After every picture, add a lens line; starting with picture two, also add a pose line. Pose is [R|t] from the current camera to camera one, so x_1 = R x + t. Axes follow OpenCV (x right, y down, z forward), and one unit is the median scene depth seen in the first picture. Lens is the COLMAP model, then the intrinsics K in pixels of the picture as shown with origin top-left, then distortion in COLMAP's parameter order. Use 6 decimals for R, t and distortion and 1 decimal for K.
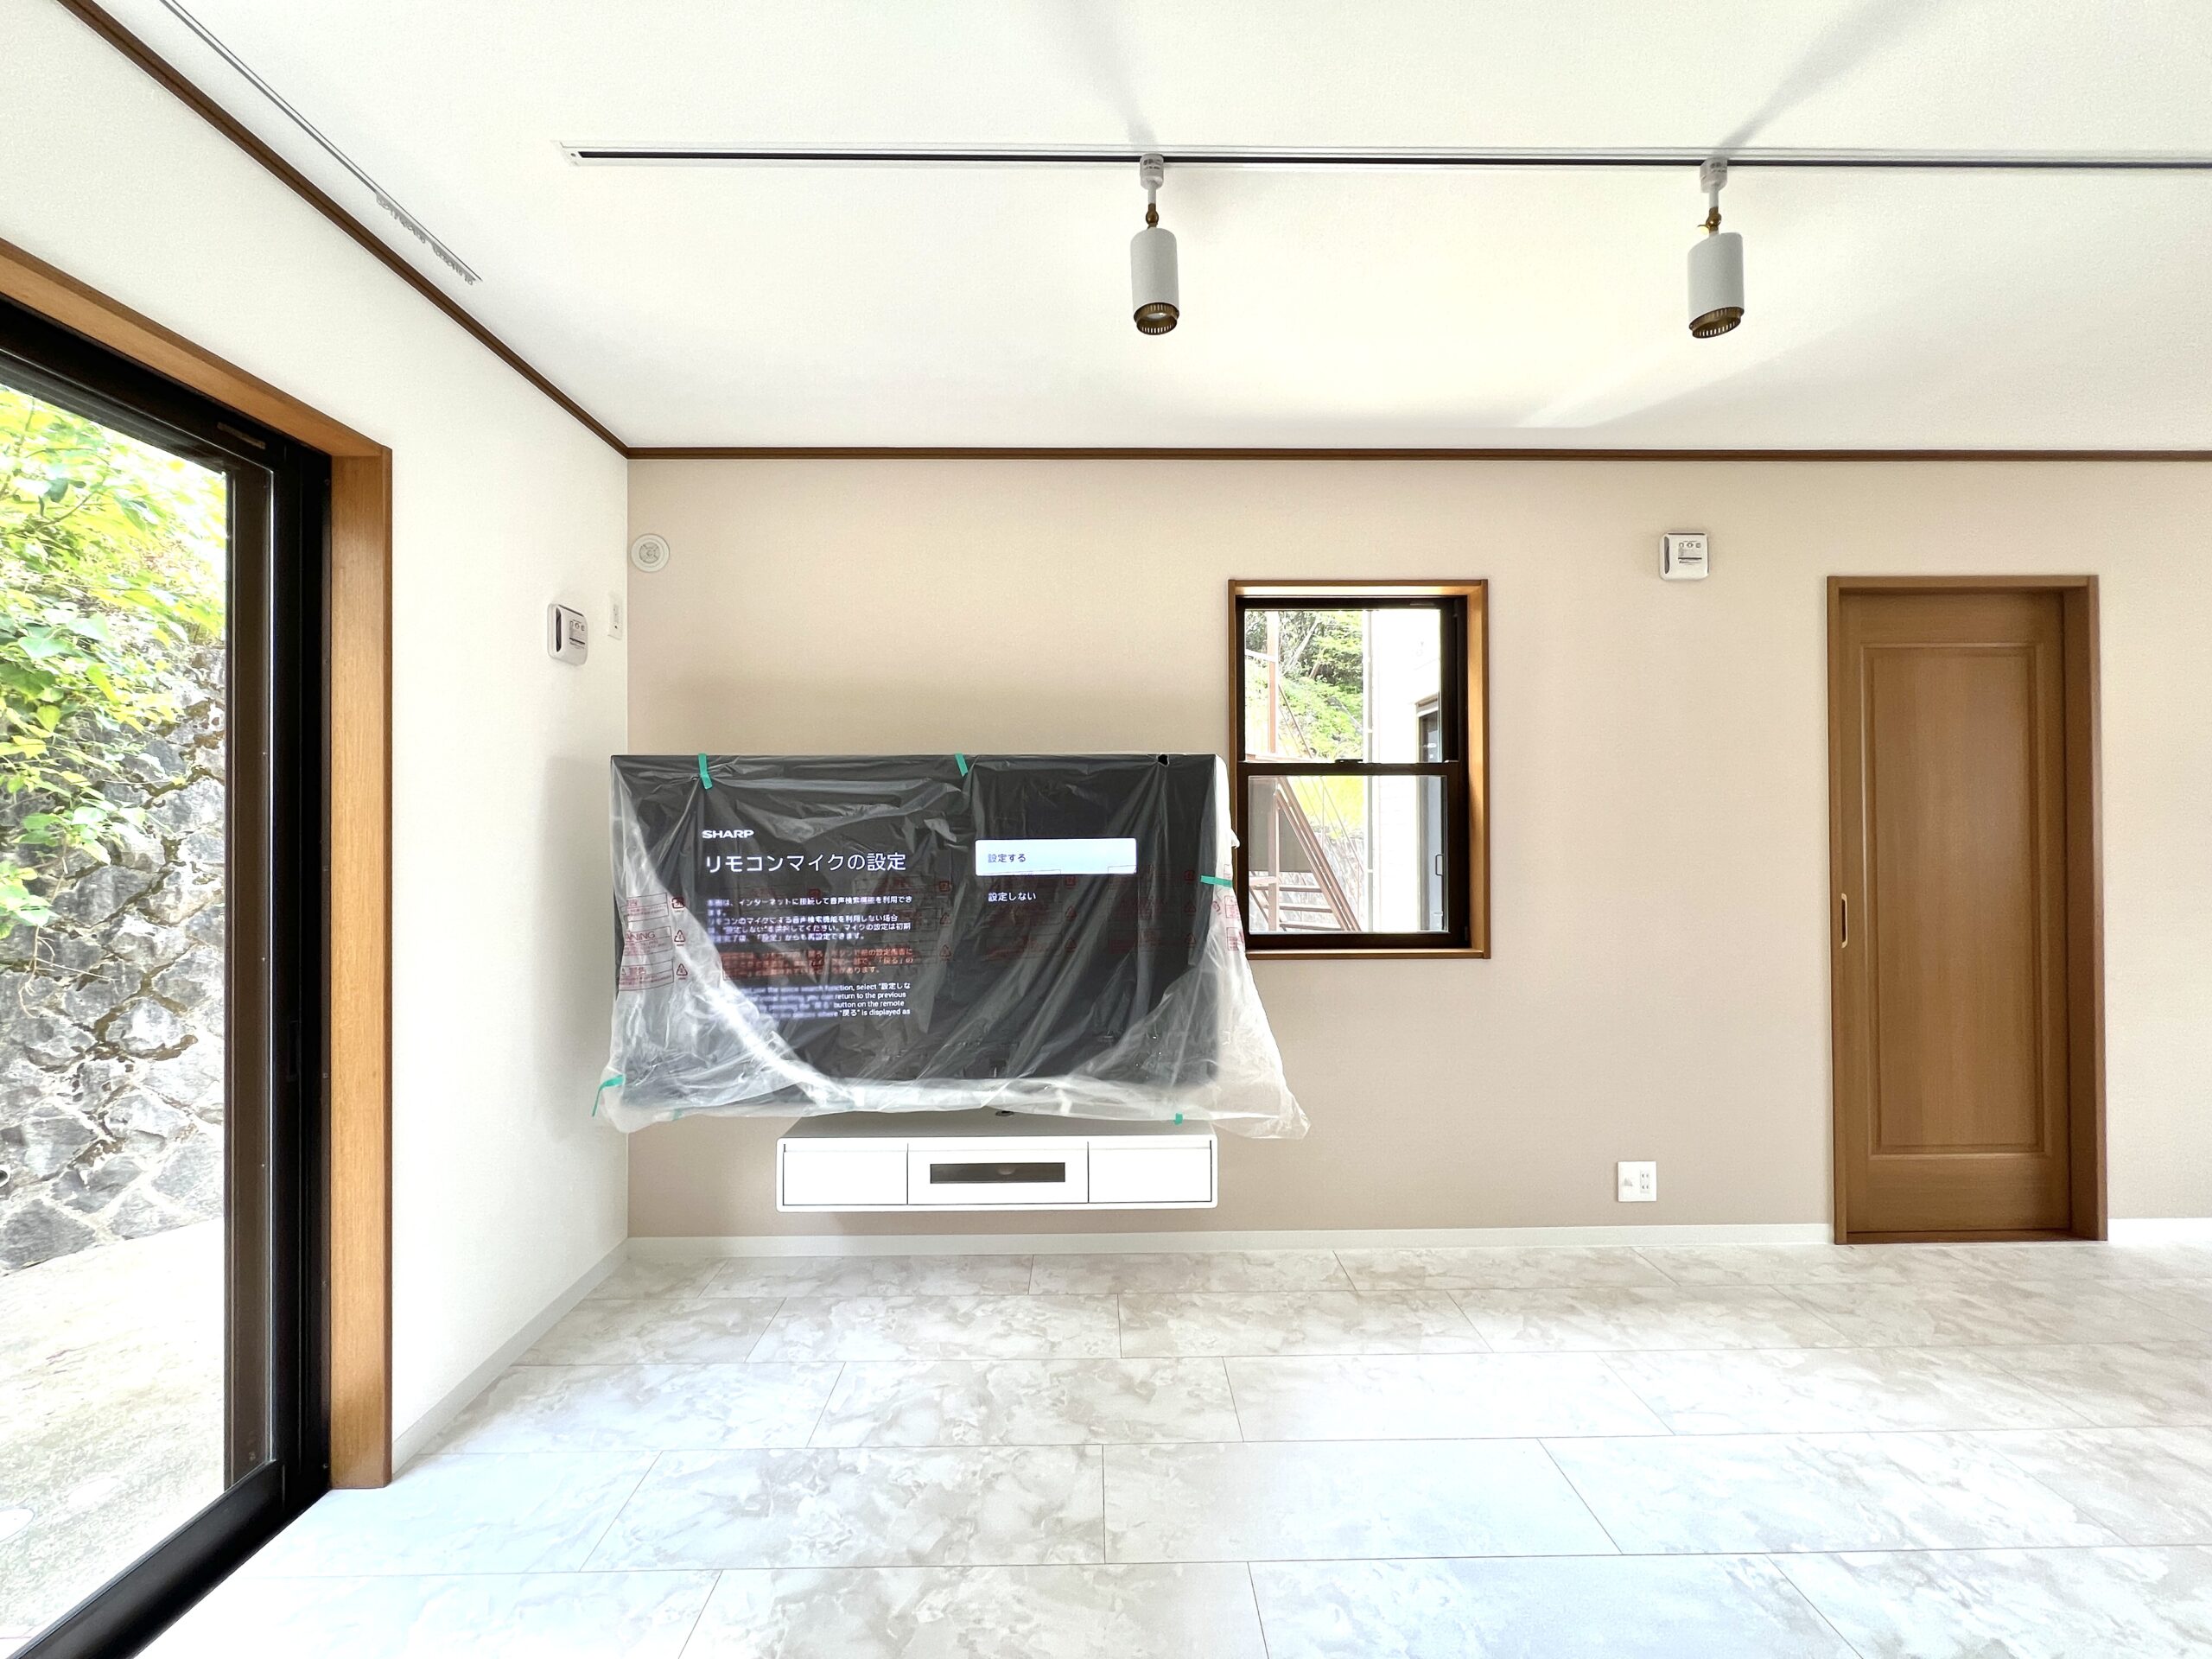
lens RADIAL K [[886.9, 0, 1110.1], [0, 886.9, 824.9], [0, 0, 1]] dist [-0.002111, 0.000179]
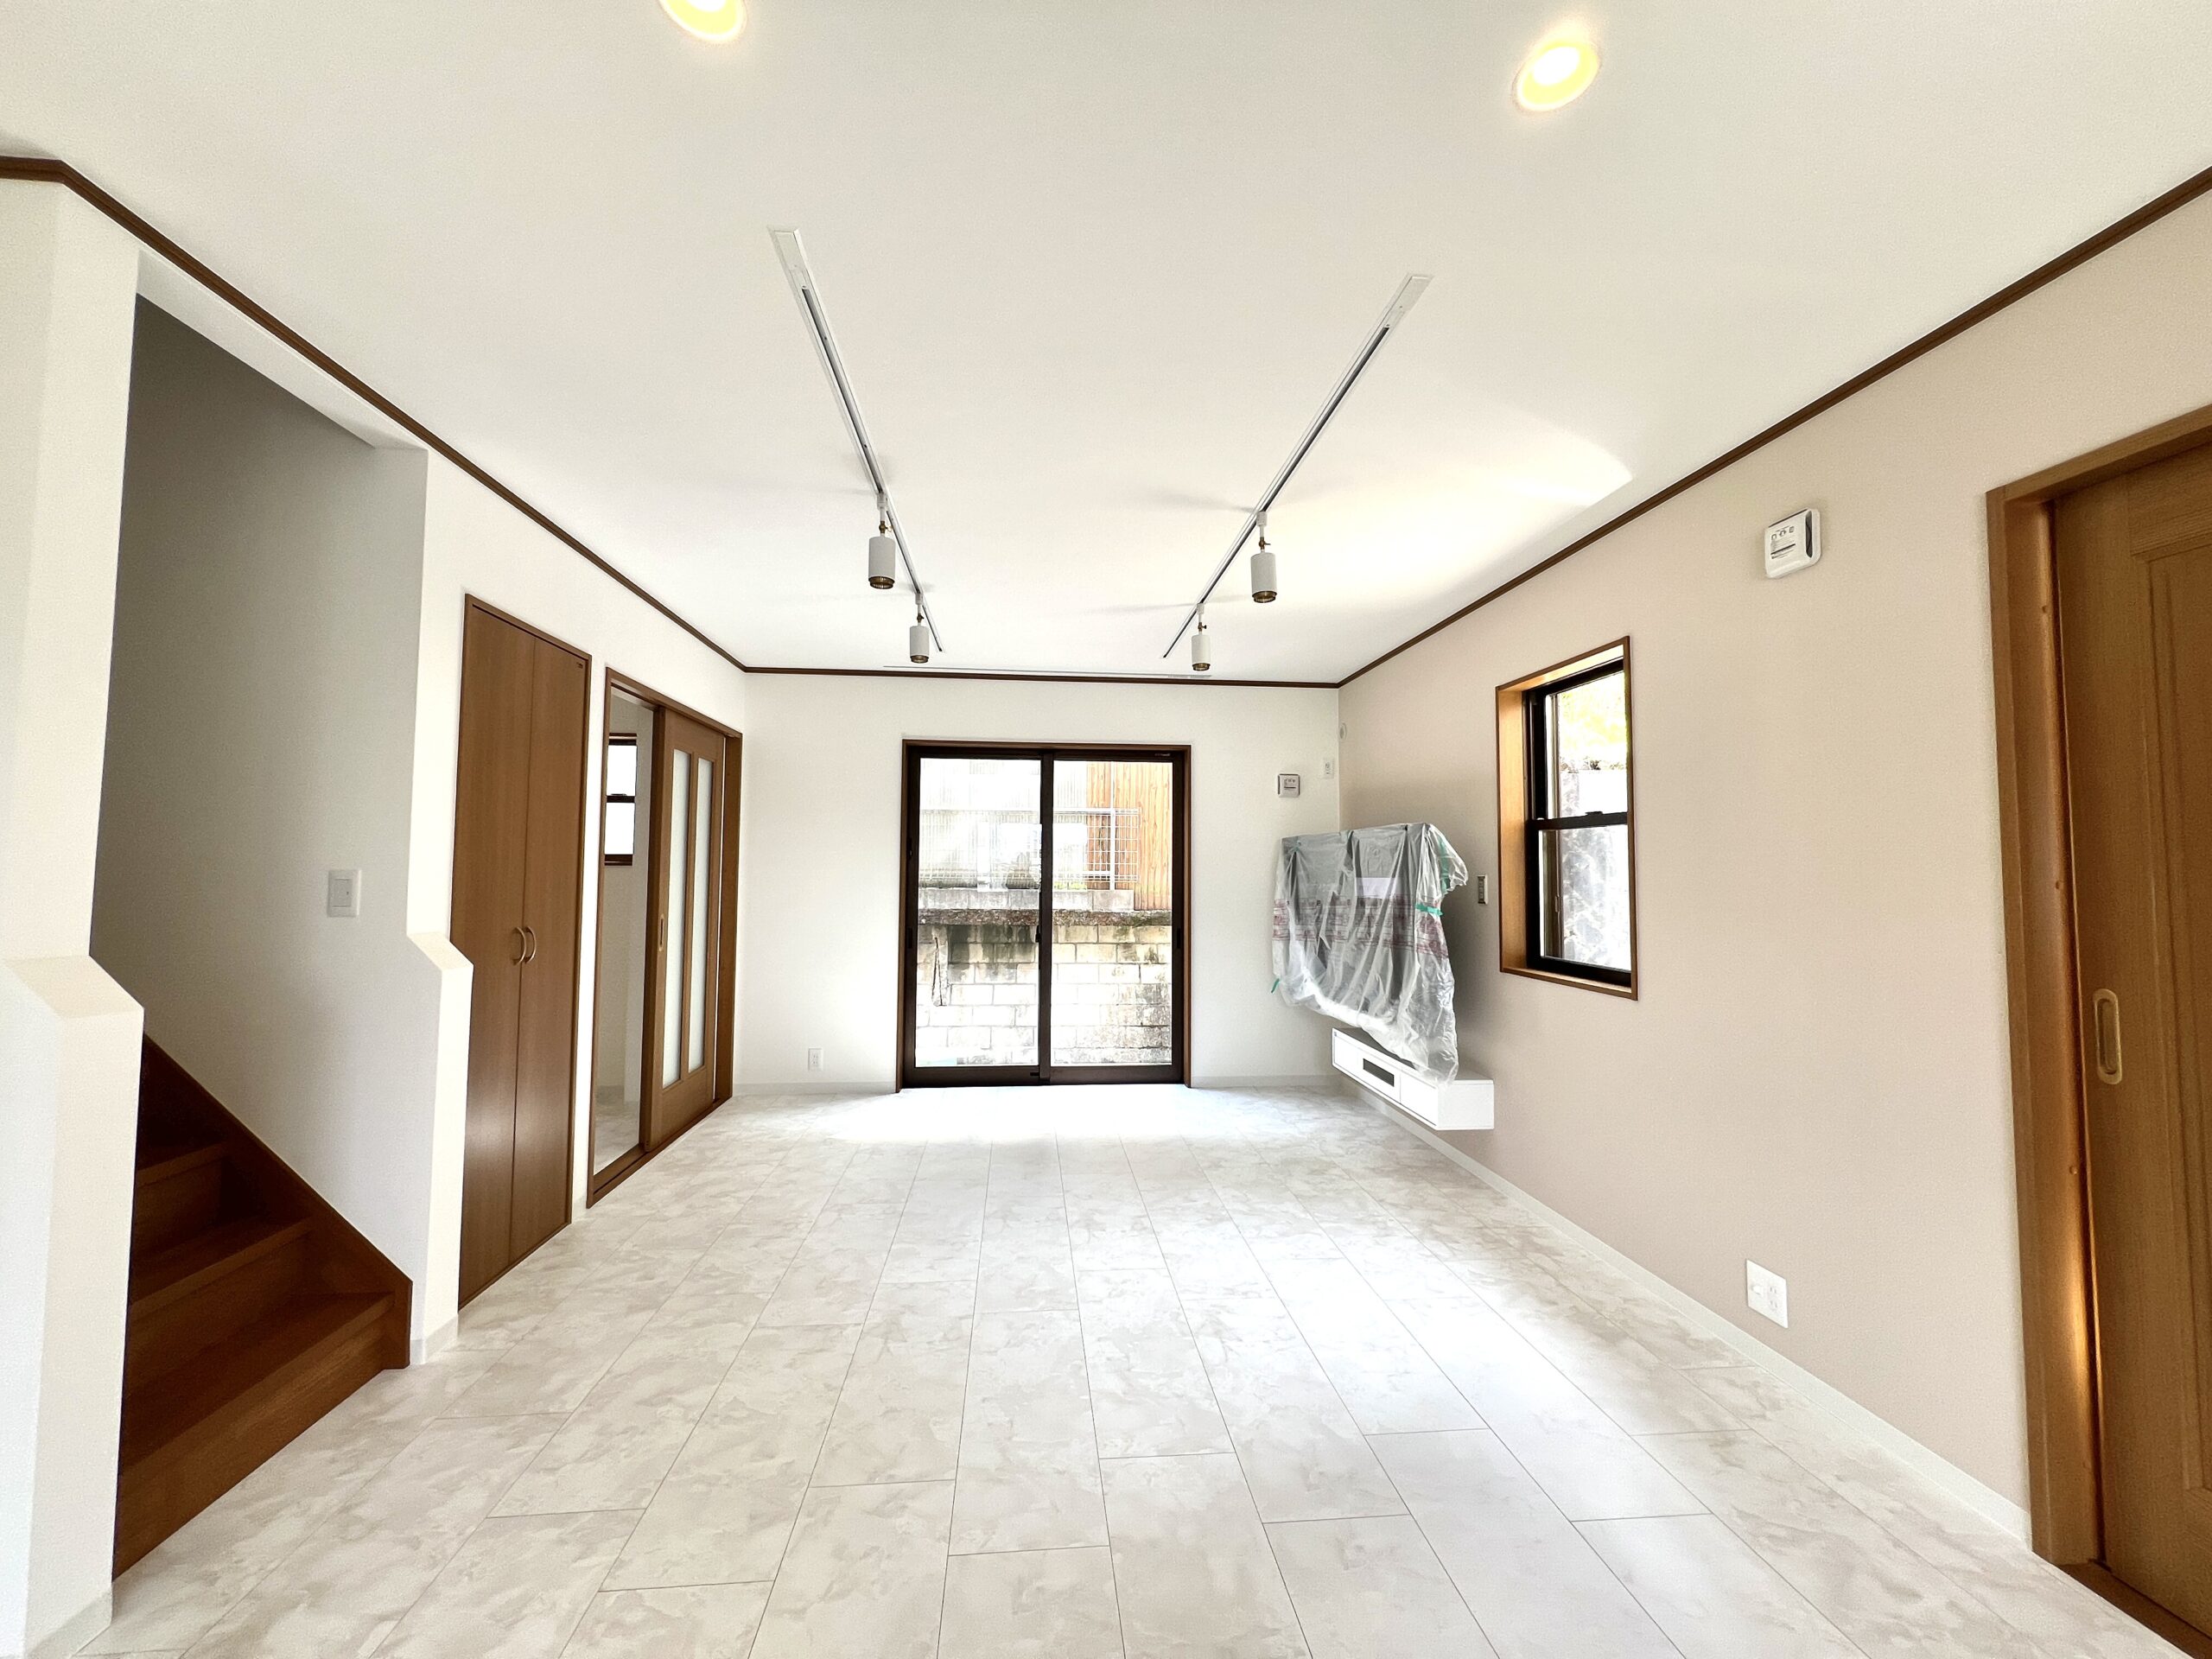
lens RADIAL K [[883.4, 0, 1112.8], [0, 883.4, 827.5], [0, 0, 1]] dist [-0.002419, -0.000163]
pose [[0.088146, -0.044797, -0.995100, 1.580060], [-0.002705, 0.998974, -0.045211, -0.001760], [0.996104, 0.006676, 0.087934, 0.340972]]
